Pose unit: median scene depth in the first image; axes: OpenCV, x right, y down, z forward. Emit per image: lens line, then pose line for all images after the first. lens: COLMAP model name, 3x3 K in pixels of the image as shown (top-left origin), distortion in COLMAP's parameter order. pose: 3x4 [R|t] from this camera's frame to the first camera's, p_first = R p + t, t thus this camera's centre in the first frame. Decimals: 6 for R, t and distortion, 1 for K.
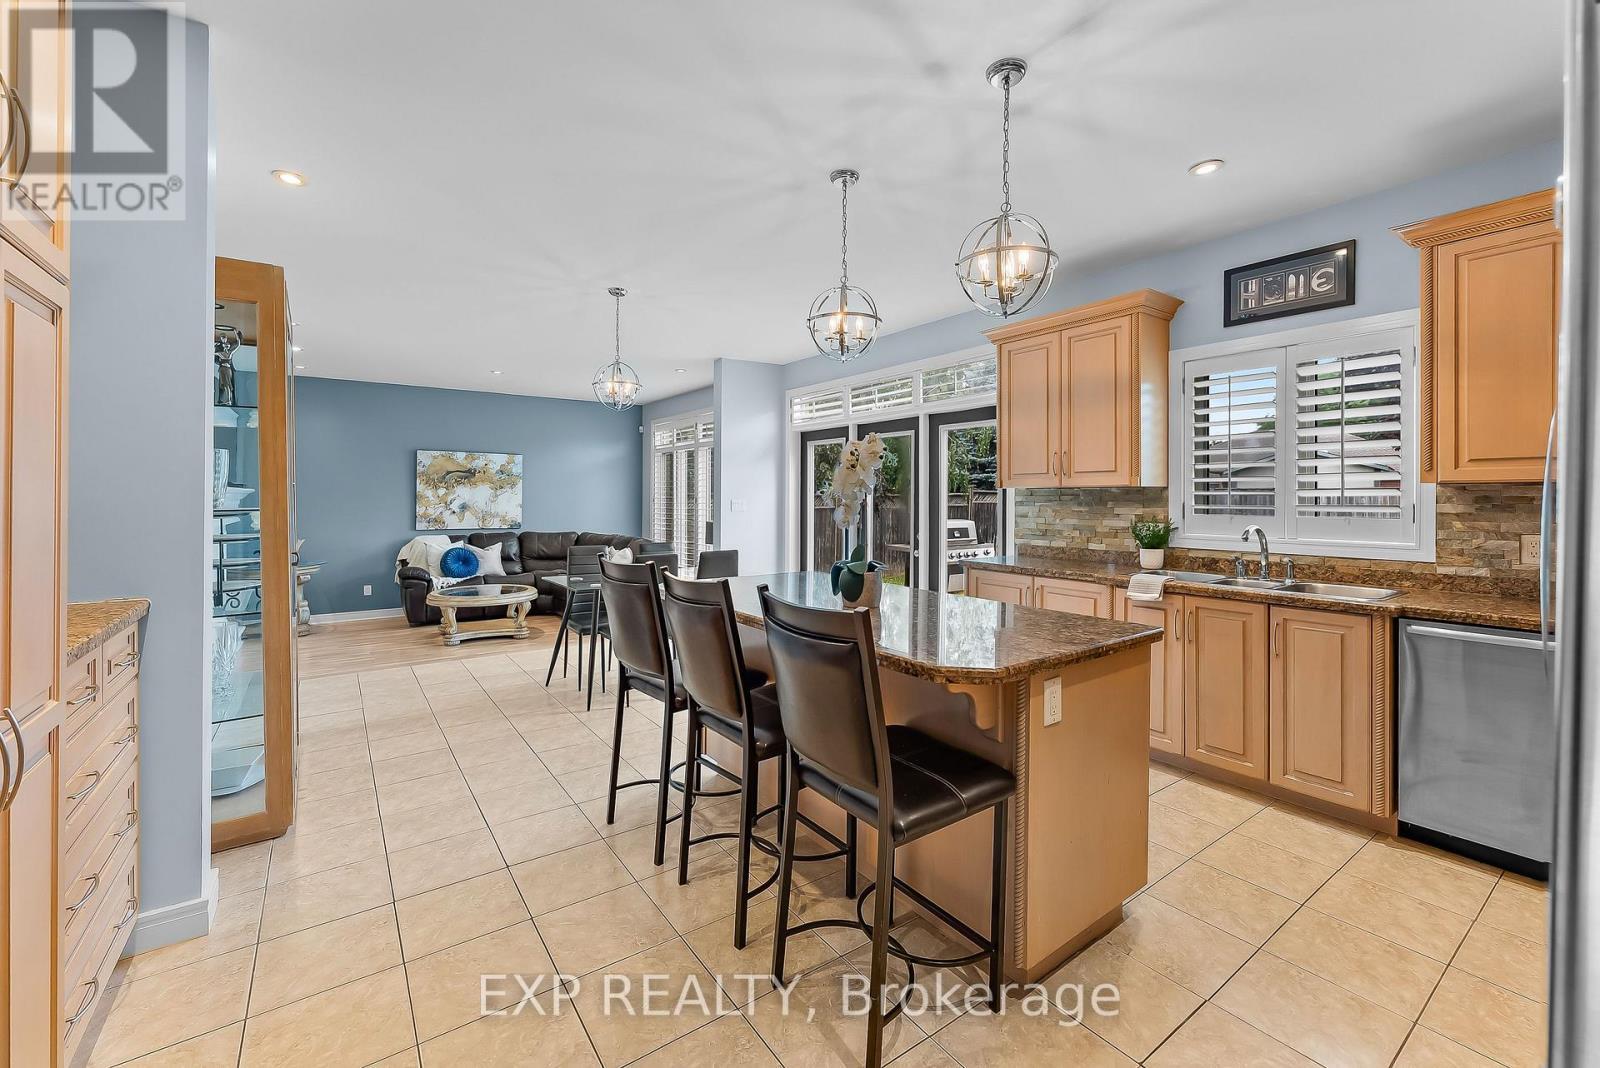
lens RADIAL K [[656.5, 0, 805.4], [0, 656.5, 499.1], [0, 0, 1]] dist [0.001318, -0.002104]
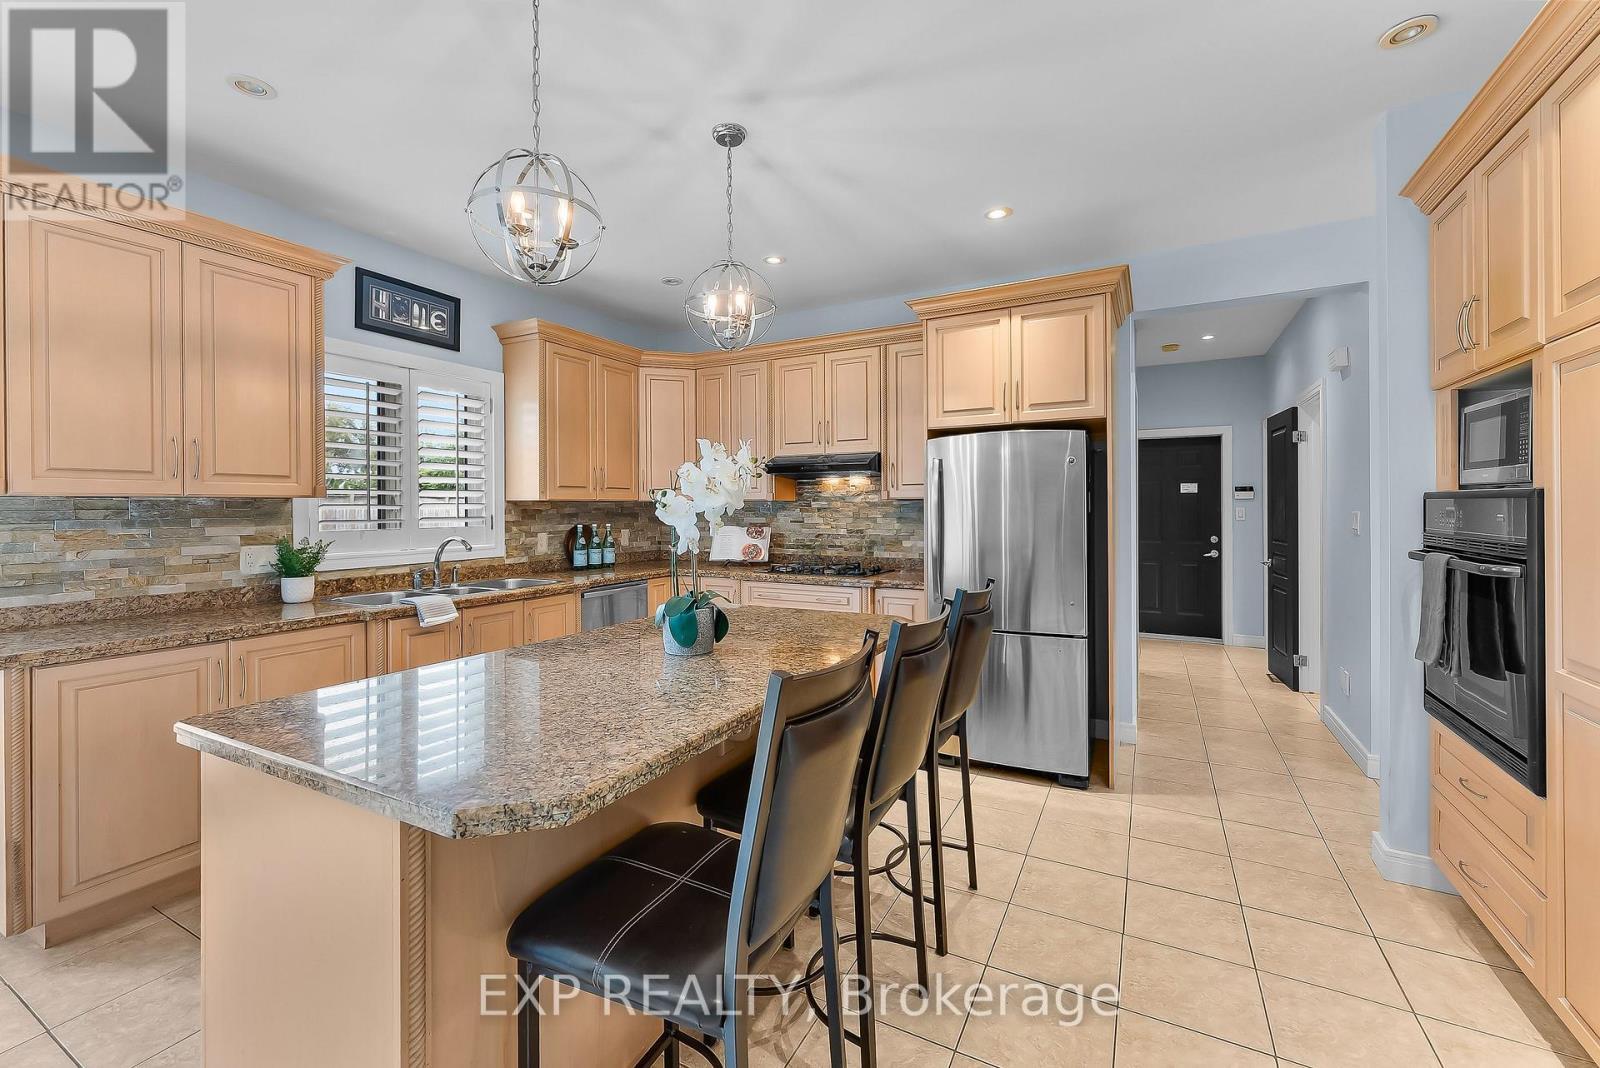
lens RADIAL K [[656.5, 0, 792.5], [0, 656.5, 507.1], [0, 0, 1]] dist [0.001318, -0.002104]
pose [[-0.432804, 0.001644, 0.901487, -0.347143], [0.006100, 0.999981, 0.001105, -0.004271], [-0.901468, 0.005977, -0.432805, 0.636816]]
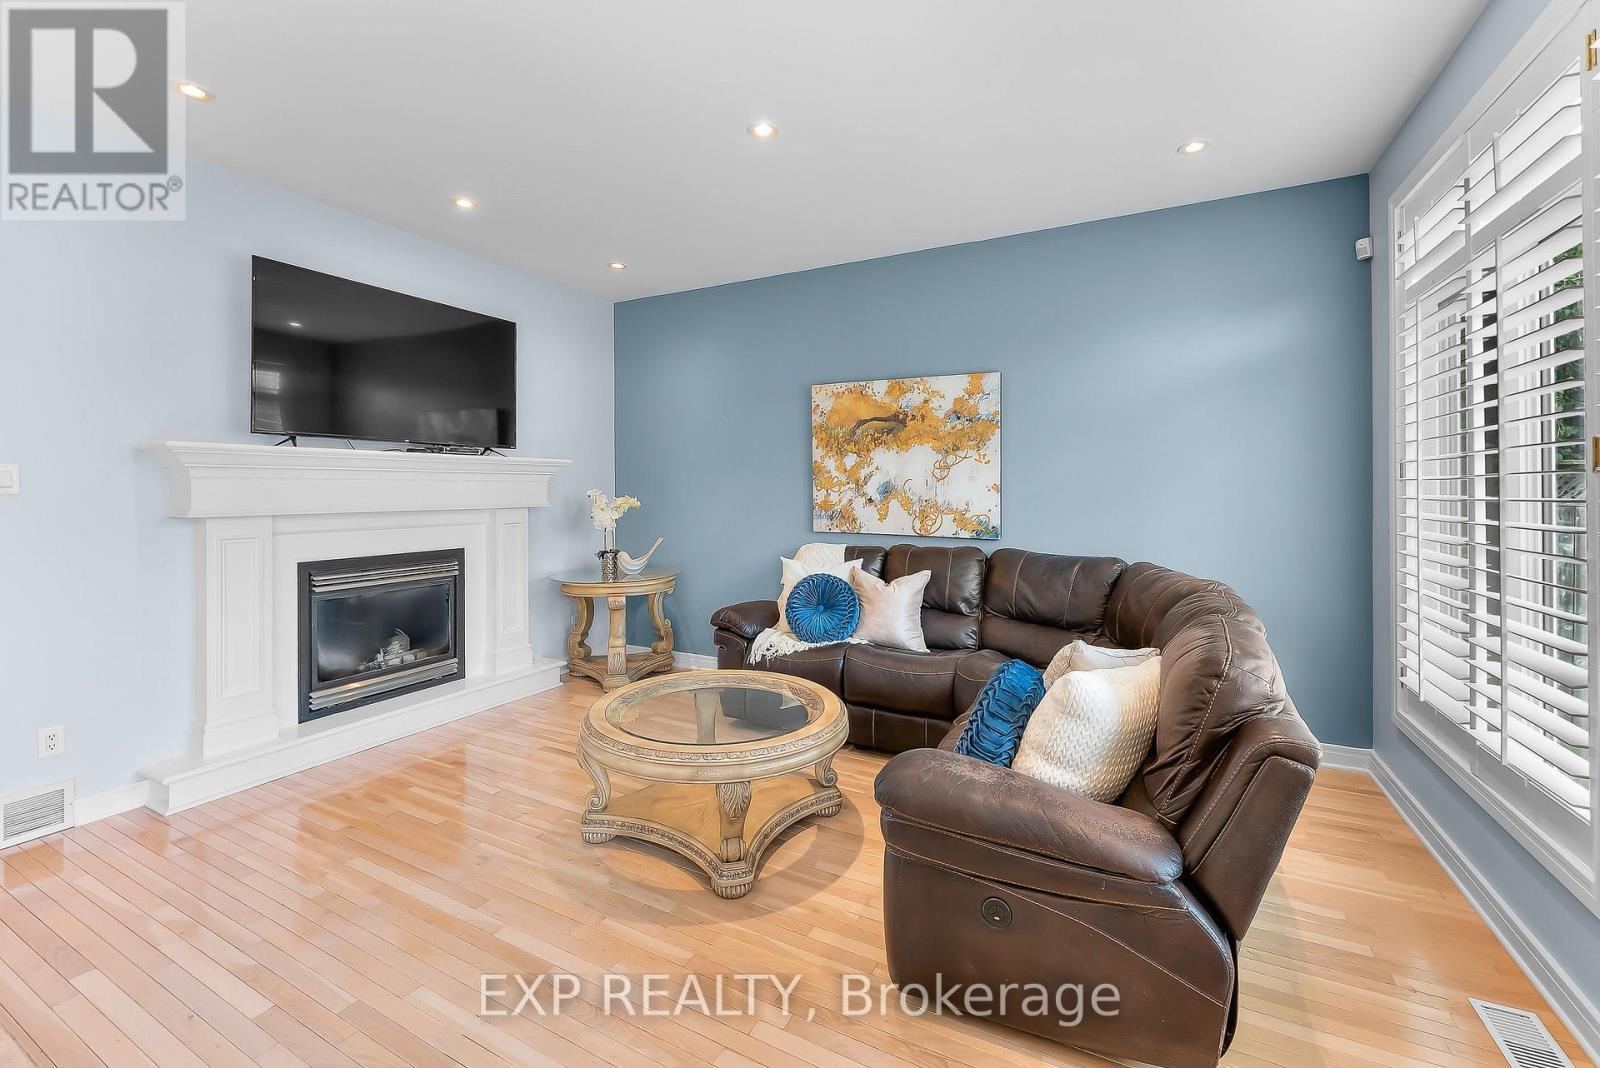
lens RADIAL K [[656.5, 0, 815.1], [0, 656.5, 490.0], [0, 0, 1]] dist [0.001318, -0.002104]
pose [[0.441310, -0.000603, -0.897355, -0.184728], [-0.003568, 0.999991, -0.002427, 0.024006], [0.897348, 0.004273, 0.441304, 1.351370]]
